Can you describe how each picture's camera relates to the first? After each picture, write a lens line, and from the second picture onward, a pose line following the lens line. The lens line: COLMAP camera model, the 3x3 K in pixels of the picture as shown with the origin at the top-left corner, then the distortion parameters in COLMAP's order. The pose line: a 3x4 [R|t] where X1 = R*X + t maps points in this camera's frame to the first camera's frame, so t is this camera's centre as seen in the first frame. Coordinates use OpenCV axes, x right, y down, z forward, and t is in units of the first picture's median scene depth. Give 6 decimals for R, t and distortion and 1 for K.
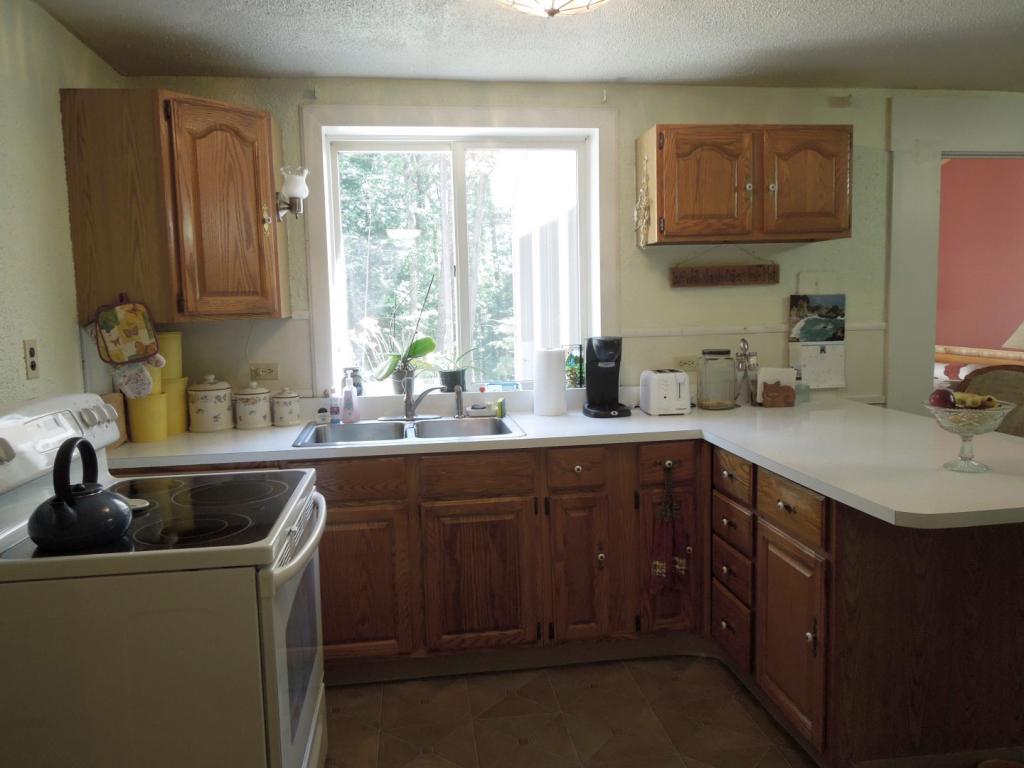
lens RADIAL K [[770.8, 0, 508.9], [0, 770.8, 386.5], [0, 0, 1]] dist [-0.018176, 0.006024]
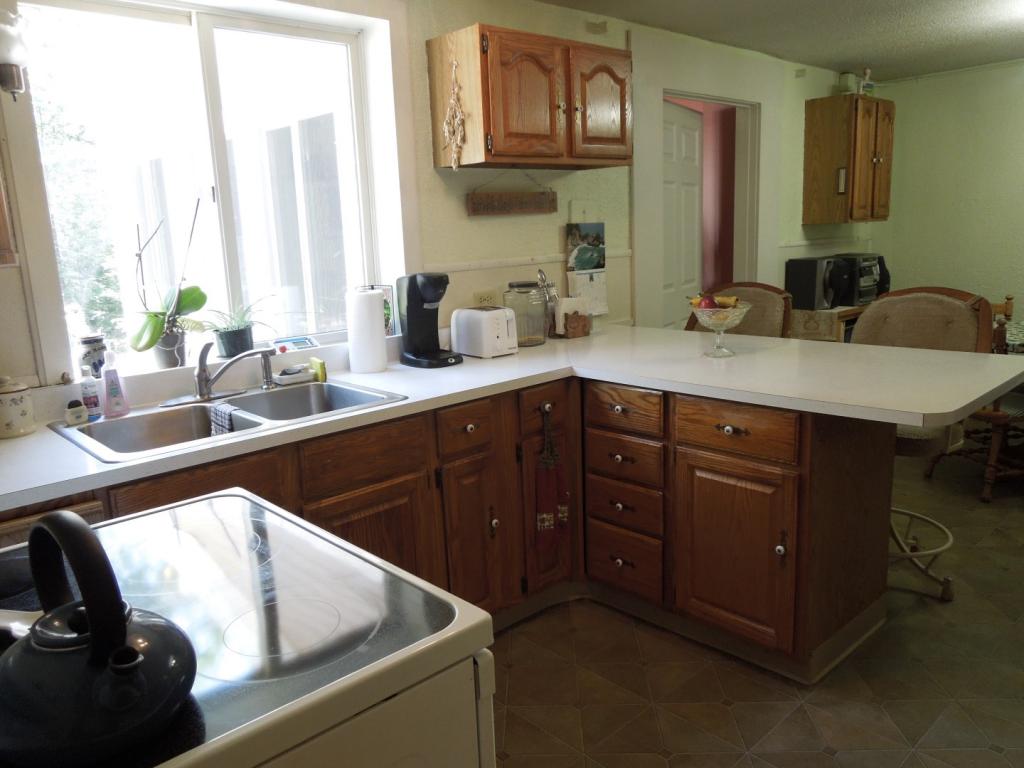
lens RADIAL K [[770.8, 0, 513.4], [0, 770.8, 387.4], [0, 0, 1]] dist [-0.018176, 0.006024]
pose [[0.811920, -0.127361, 0.569707, -0.298940], [0.084725, 0.991286, 0.100861, -0.016671], [-0.577588, -0.033623, 0.815636, 0.239057]]
